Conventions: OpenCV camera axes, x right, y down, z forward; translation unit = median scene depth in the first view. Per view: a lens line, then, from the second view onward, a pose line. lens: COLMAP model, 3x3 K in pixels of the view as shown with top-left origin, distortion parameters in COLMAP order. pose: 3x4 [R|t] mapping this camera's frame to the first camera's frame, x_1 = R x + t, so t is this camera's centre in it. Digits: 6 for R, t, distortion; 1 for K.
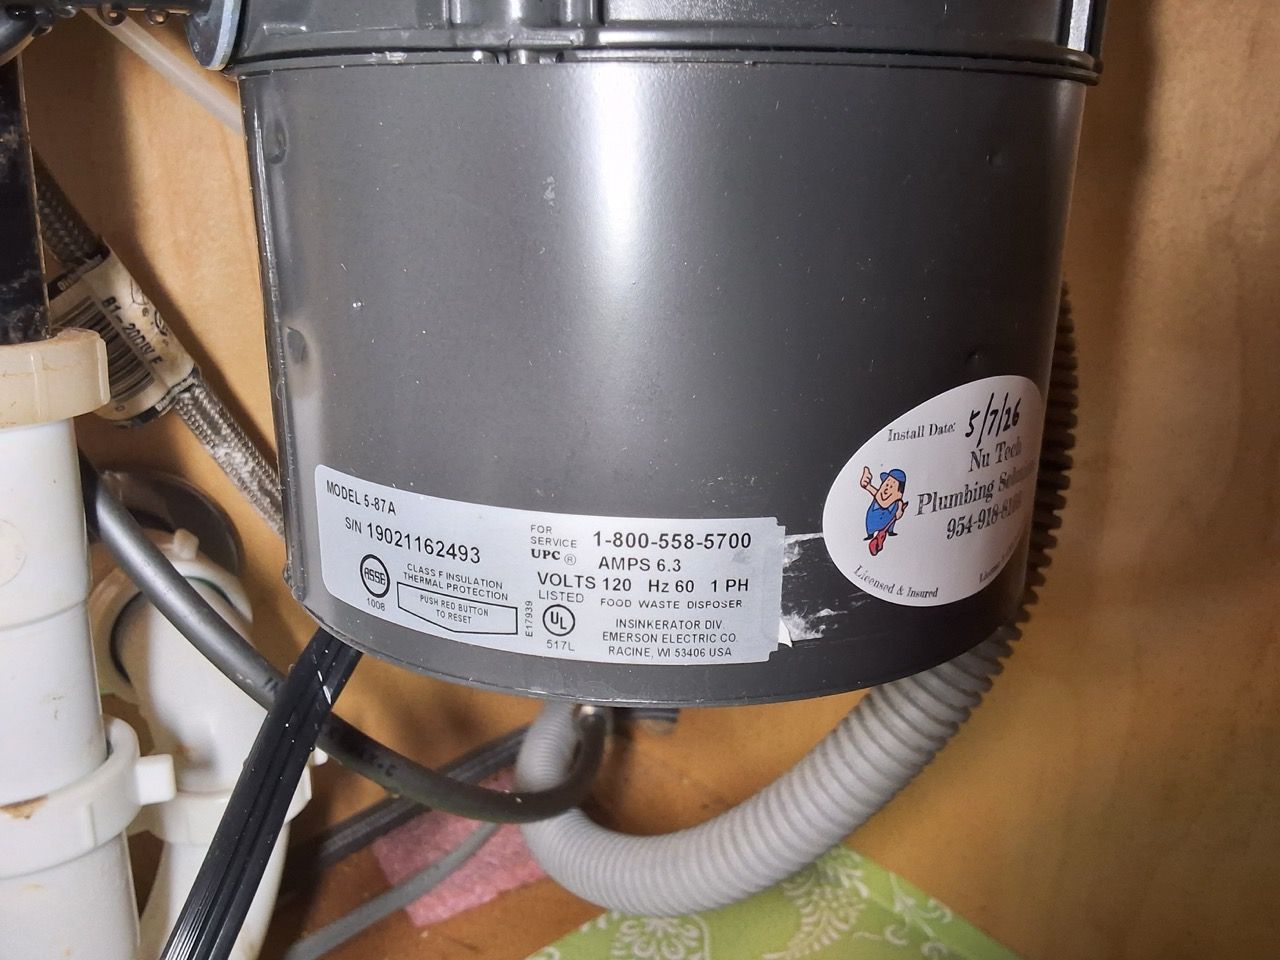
lens RADIAL K [[1042.1, 0, 646.9], [0, 1042.1, 479.5], [0, 0, 1]] dist [0.149218, -0.246361]
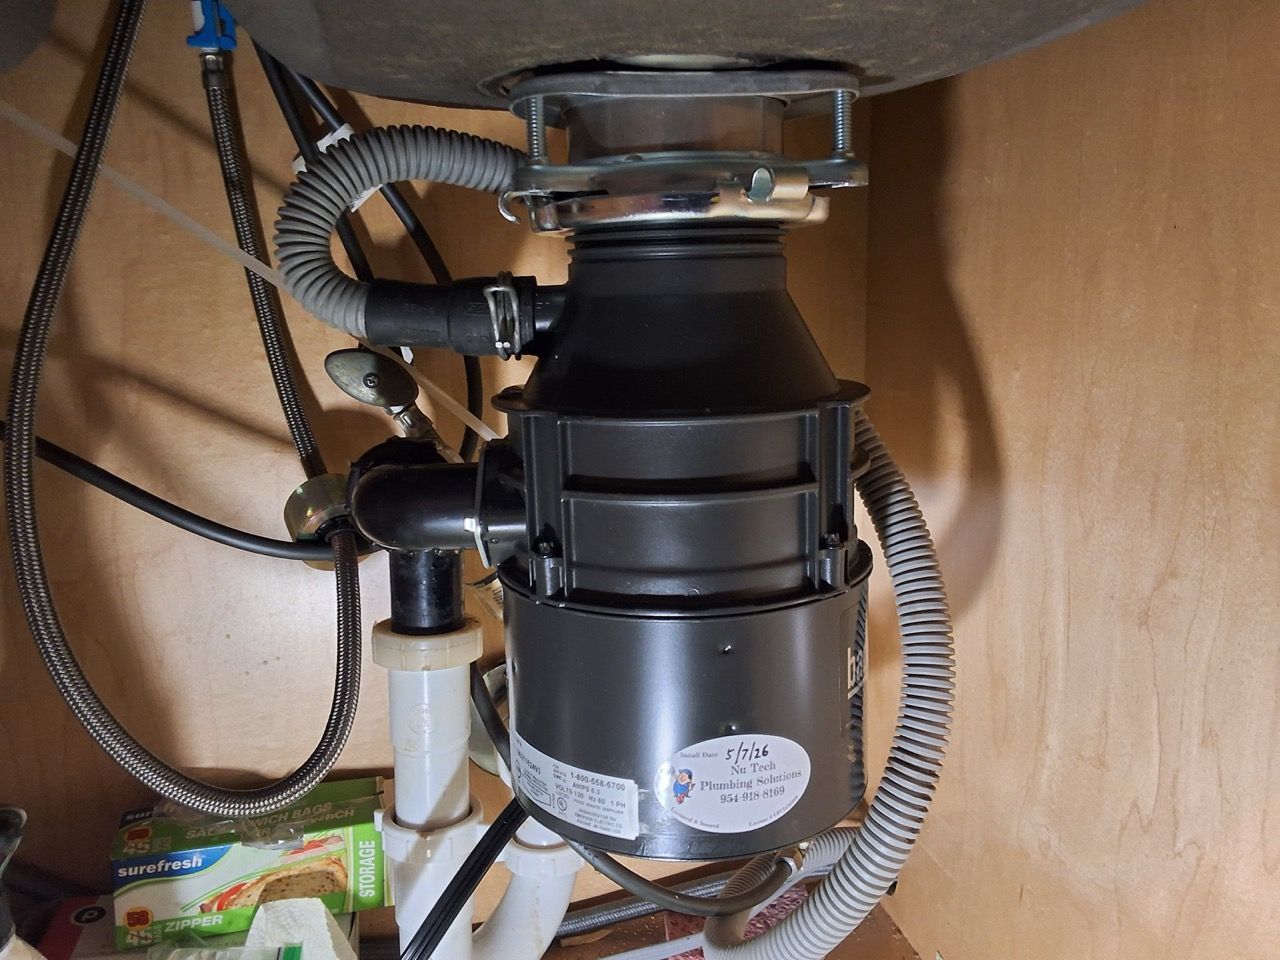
lens RADIAL K [[1029.2, 0, 639.4], [0, 1029.2, 472.3], [0, 0, 1]] dist [0.119164, -0.180258]
pose [[0.869066, 0.058068, -0.491276, 1.277668], [-0.112814, 0.990183, -0.082531, -0.477064], [0.481661, 0.127148, 0.867085, -1.207738]]
